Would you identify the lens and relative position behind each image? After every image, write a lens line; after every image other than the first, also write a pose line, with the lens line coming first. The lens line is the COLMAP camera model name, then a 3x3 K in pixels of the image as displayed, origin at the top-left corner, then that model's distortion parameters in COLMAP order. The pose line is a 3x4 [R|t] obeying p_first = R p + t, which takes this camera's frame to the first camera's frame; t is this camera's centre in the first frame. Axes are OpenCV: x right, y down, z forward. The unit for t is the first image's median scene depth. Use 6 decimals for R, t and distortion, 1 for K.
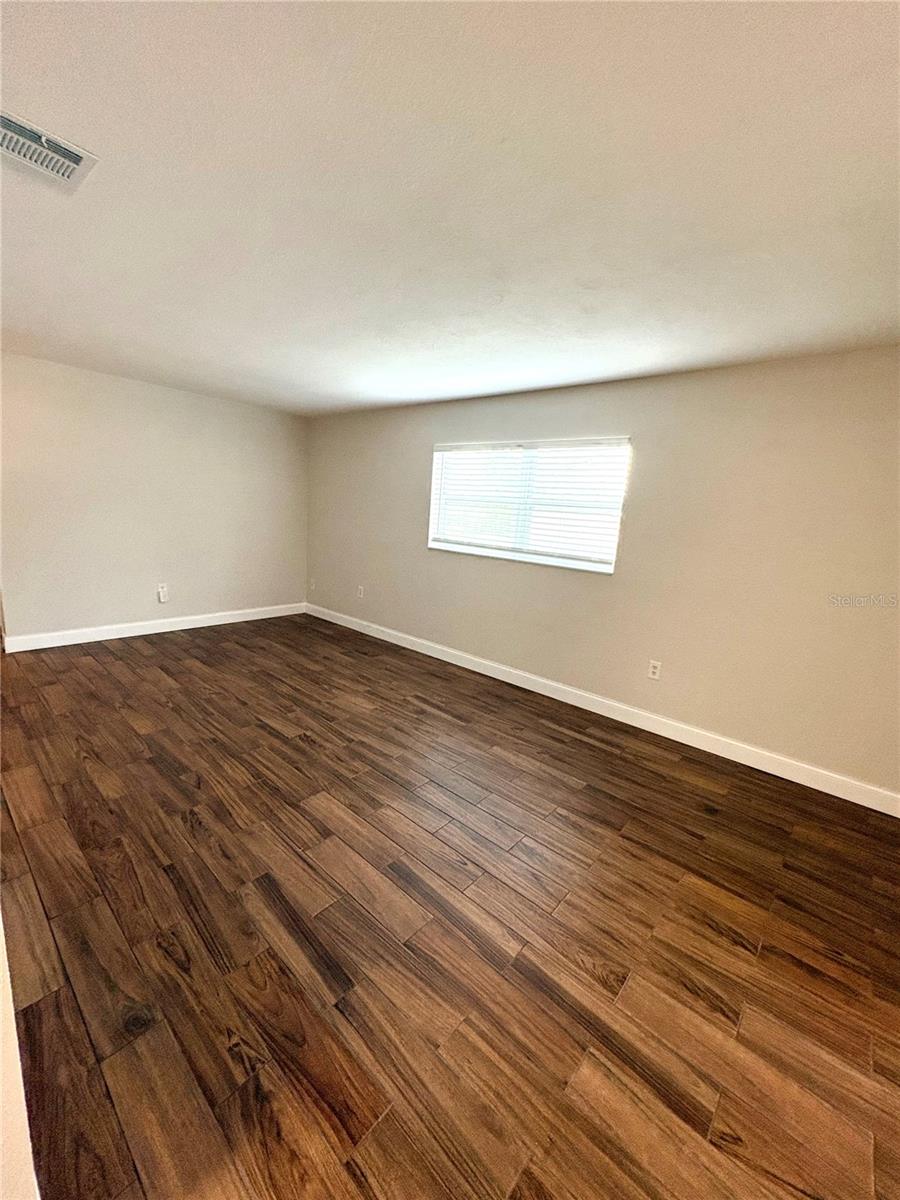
lens RADIAL K [[475.5, 0, 450.0], [0, 475.5, 600.0], [0, 0, 1]] dist [-0.000330, -0.000220]
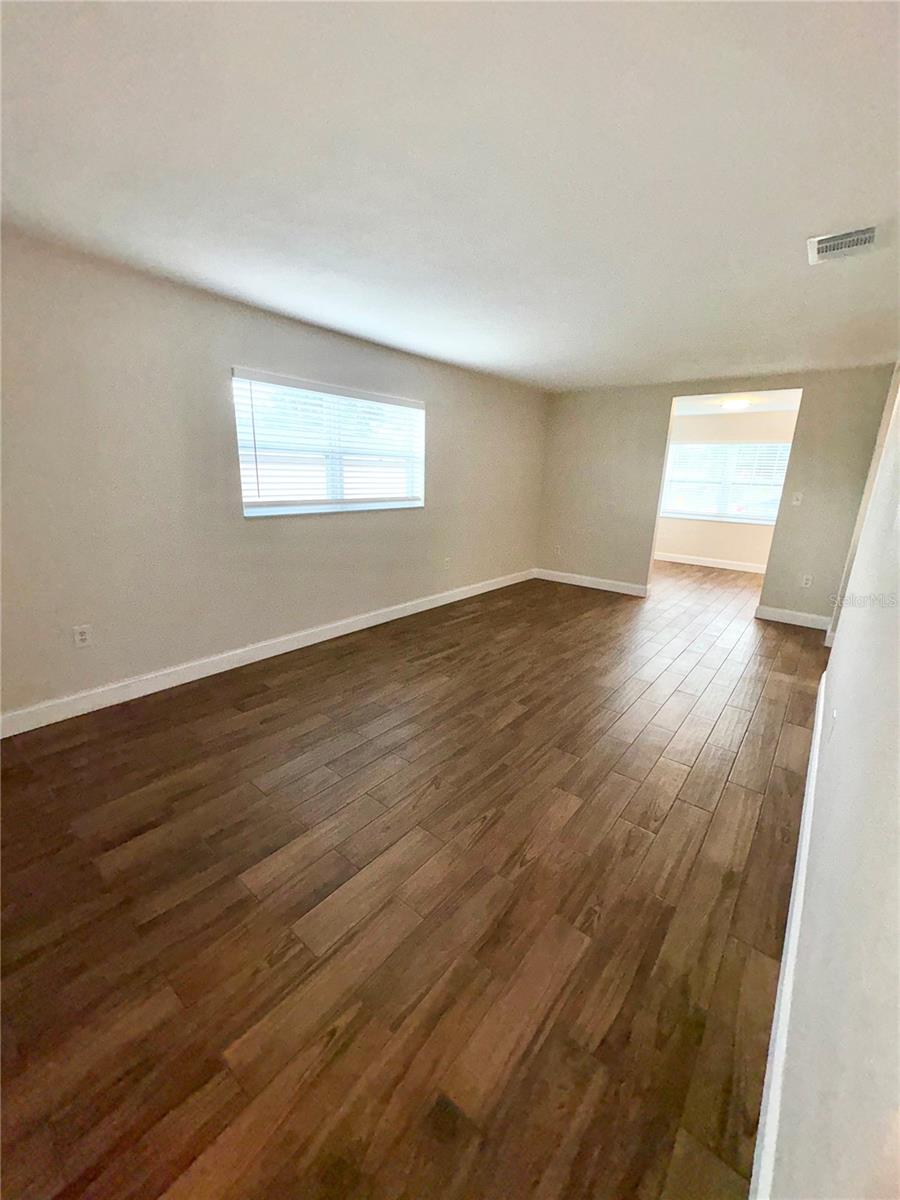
lens RADIAL K [[475.5, 0, 450.0], [0, 475.5, 600.0], [0, 0, 1]] dist [-0.000330, -0.000220]
pose [[-0.038509, -0.329619, 0.943329, -1.030853], [0.155155, 0.930607, 0.331507, -0.245817], [-0.987139, 0.159128, 0.015305, 0.945407]]
